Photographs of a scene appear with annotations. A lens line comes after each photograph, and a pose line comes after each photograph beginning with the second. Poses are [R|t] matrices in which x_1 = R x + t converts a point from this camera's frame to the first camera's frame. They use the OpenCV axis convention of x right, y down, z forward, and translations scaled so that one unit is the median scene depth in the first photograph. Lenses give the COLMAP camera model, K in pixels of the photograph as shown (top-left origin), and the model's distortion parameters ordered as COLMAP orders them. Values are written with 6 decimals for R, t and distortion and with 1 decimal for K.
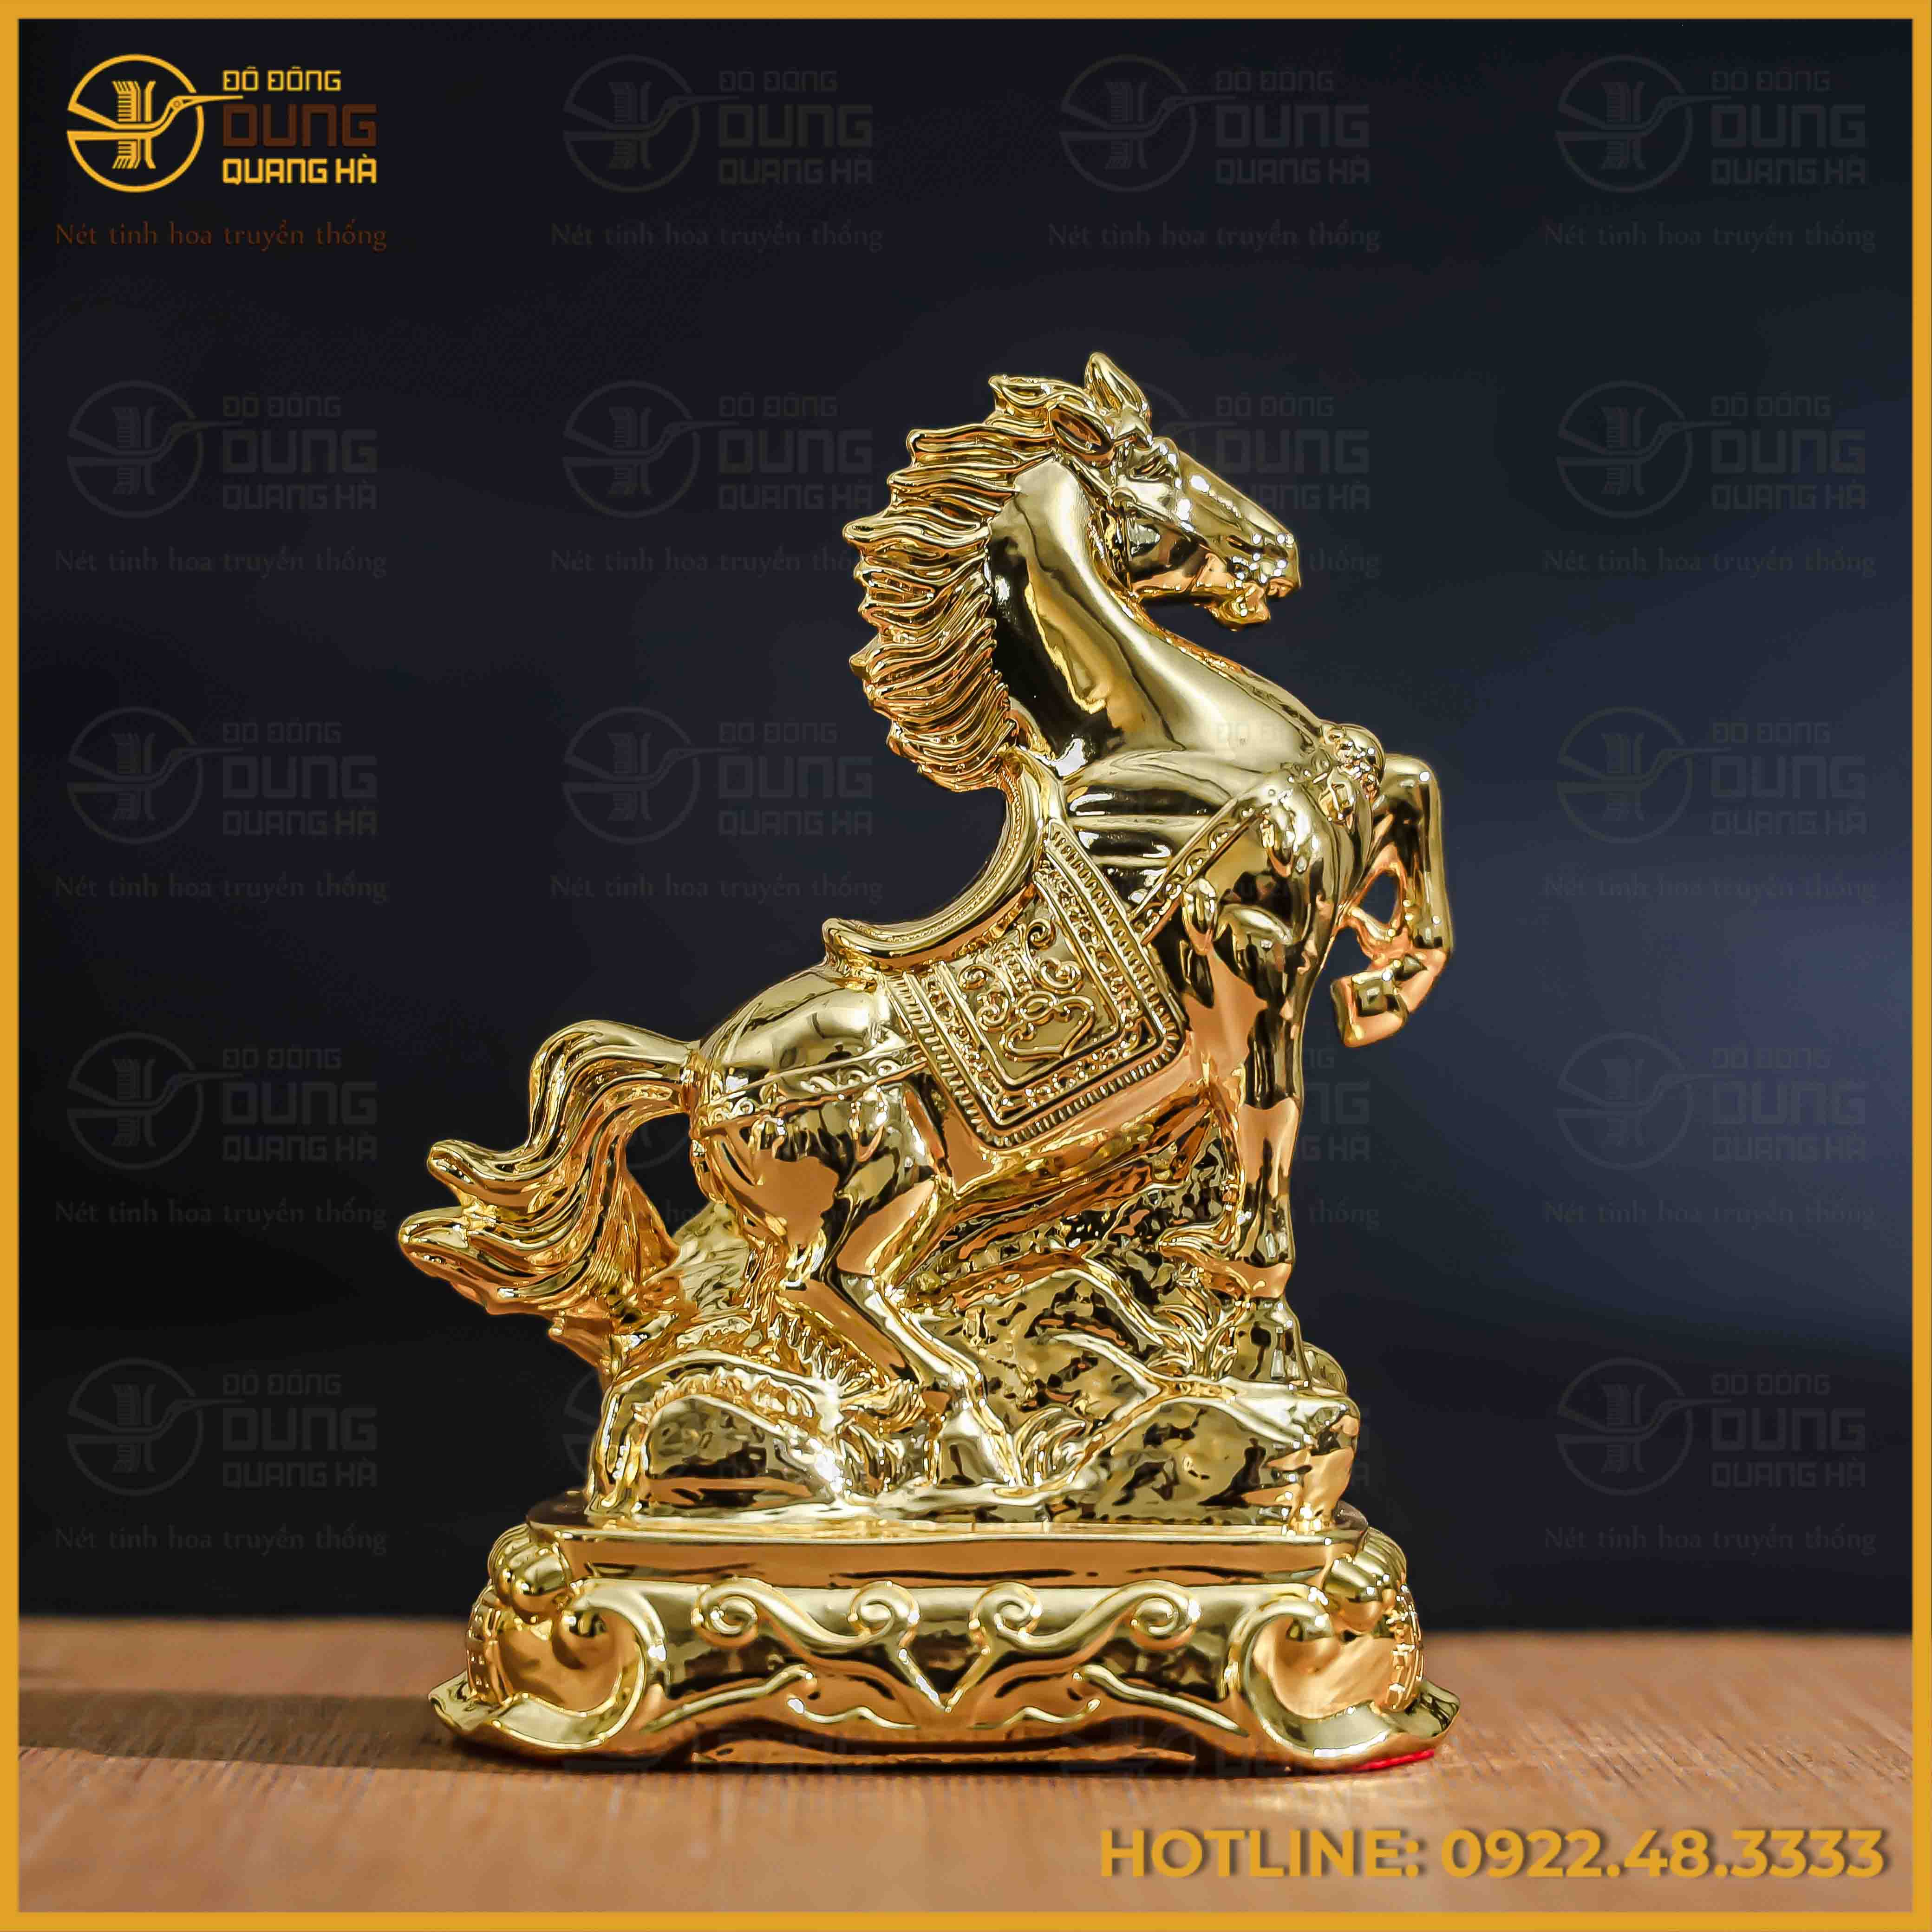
lens RADIAL K [[6209.3, 0, 966.0], [0, 6209.3, 966.0], [0, 0, 1]] dist [0.135496, 3.023478]
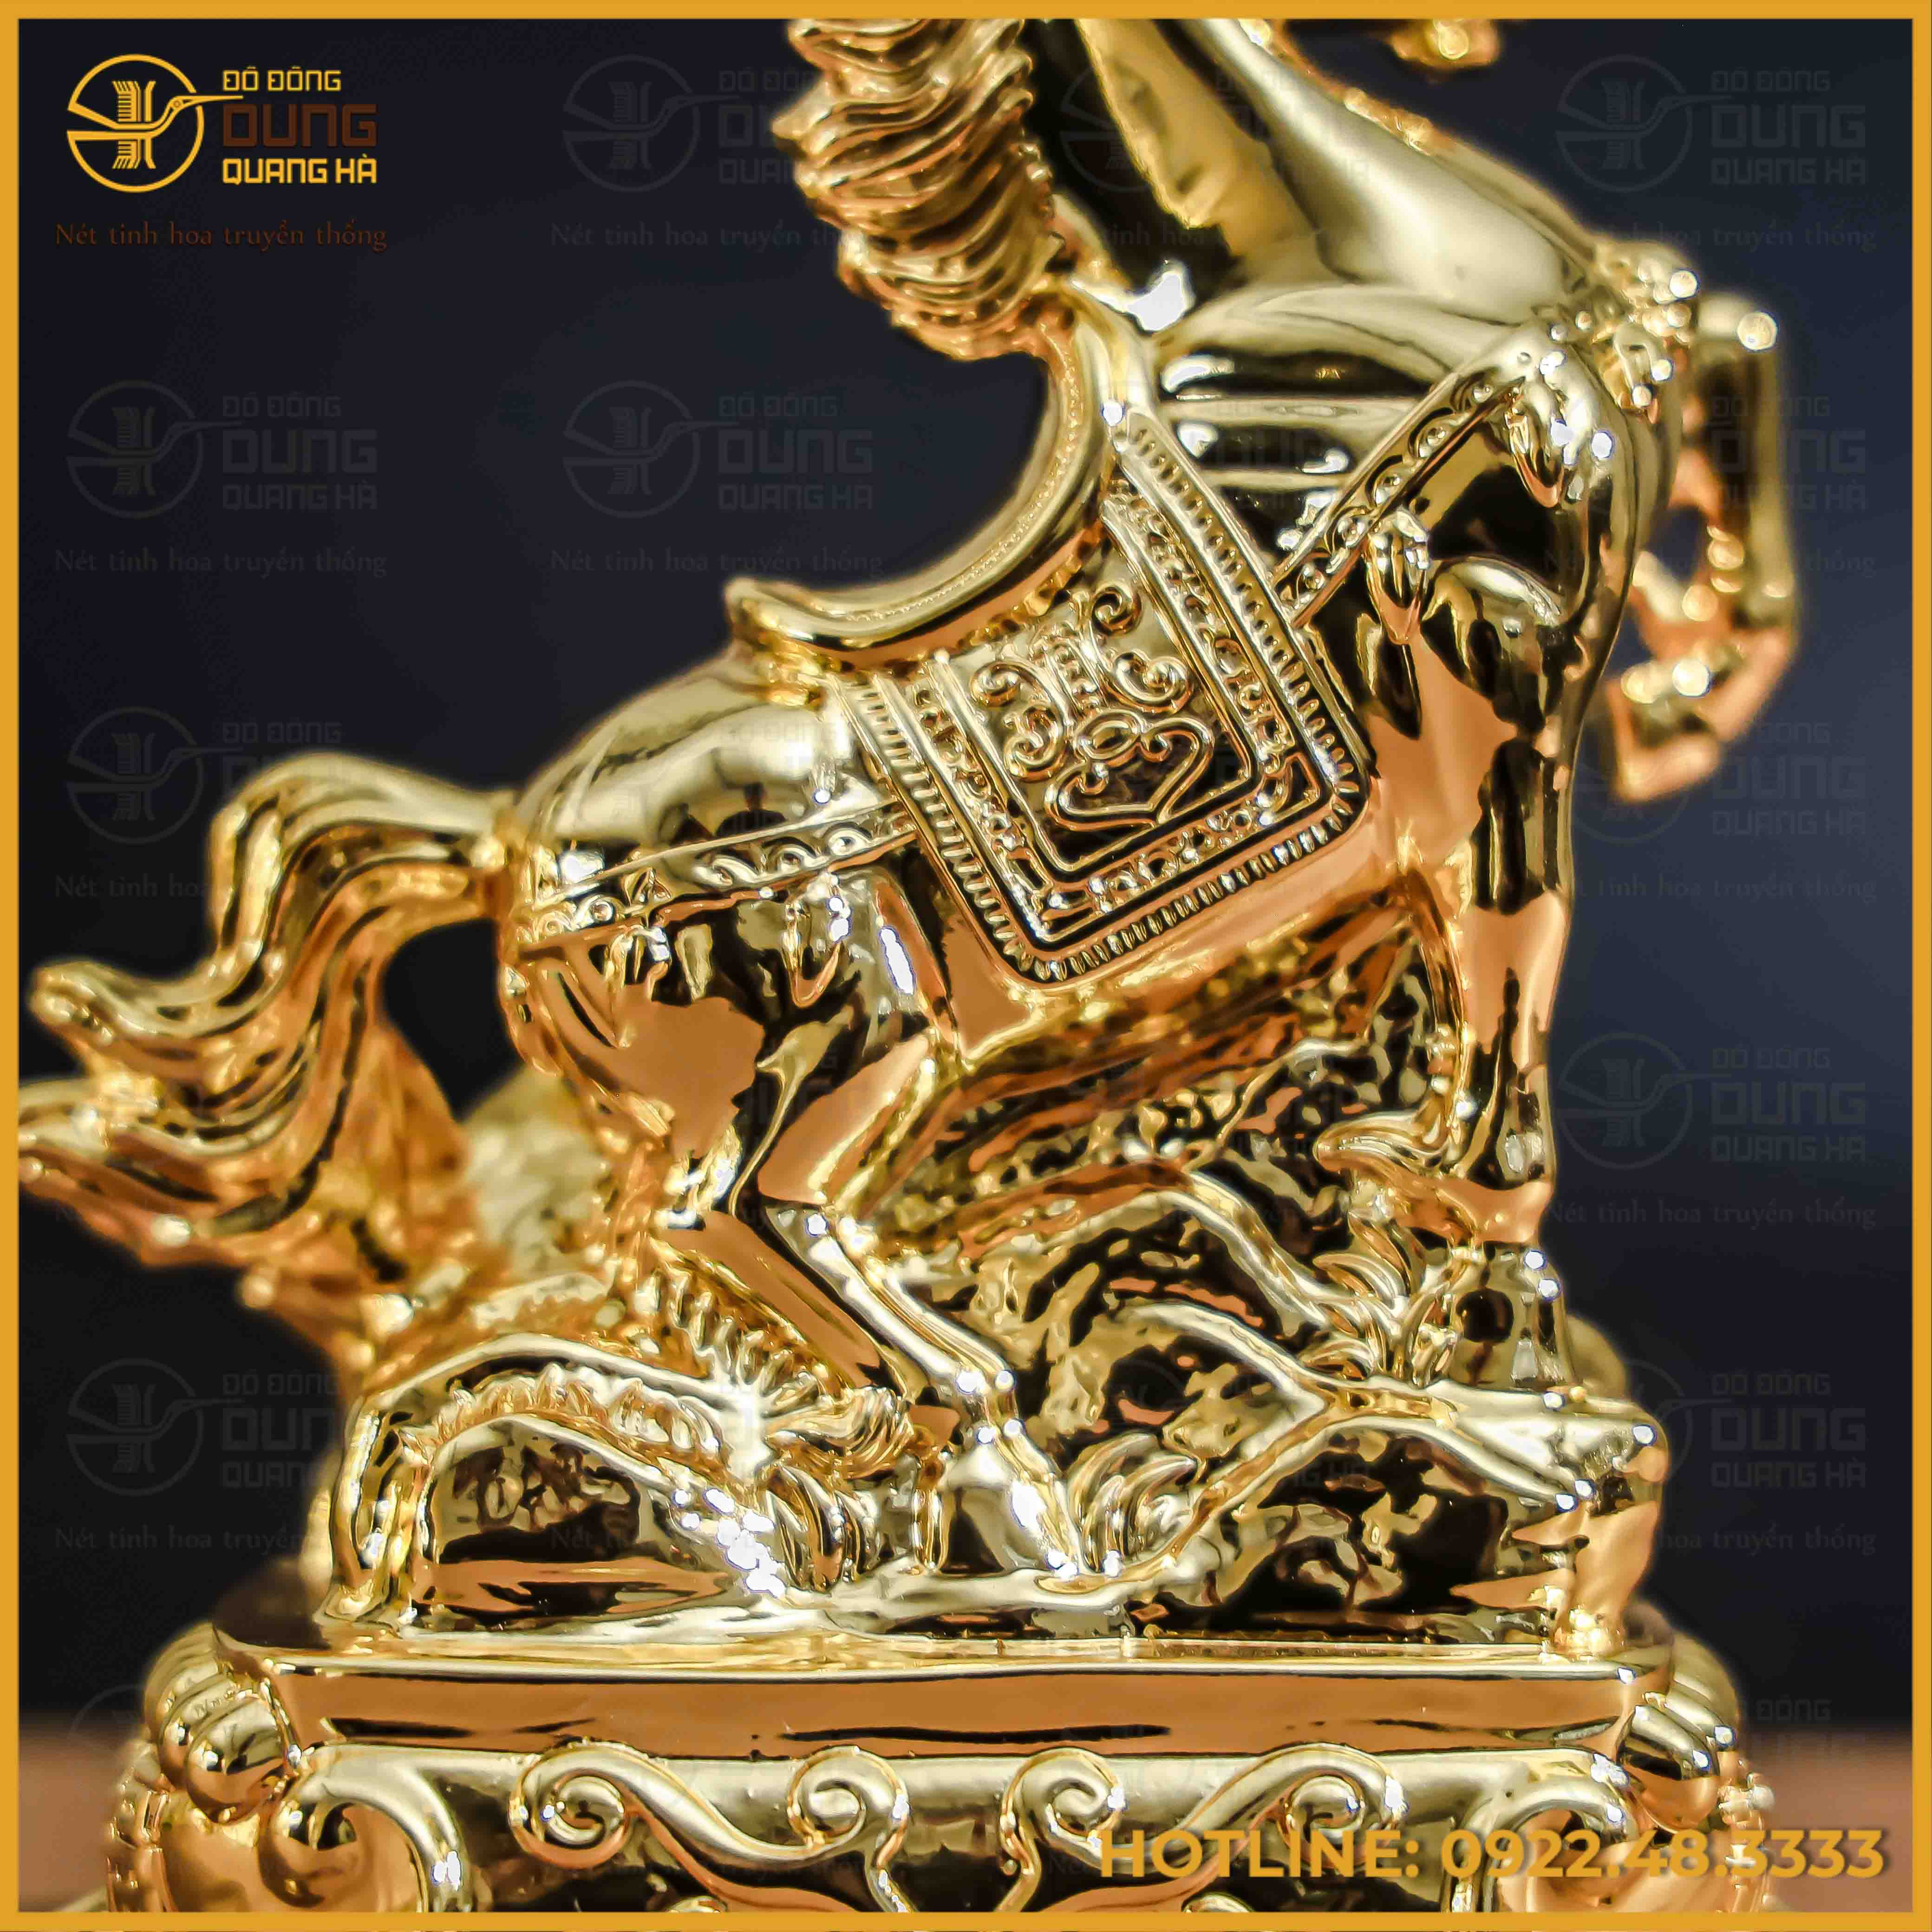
lens RADIAL K [[7245.7, 0, 966.0], [0, 7245.7, 966.0], [0, 0, 1]] dist [0.192649, 3.918369]
pose [[0.999151, -0.000479, 0.041187, -0.029222], [-0.001280, 0.999089, 0.042658, -0.000611], [-0.041170, -0.042674, 0.998240, 0.334766]]
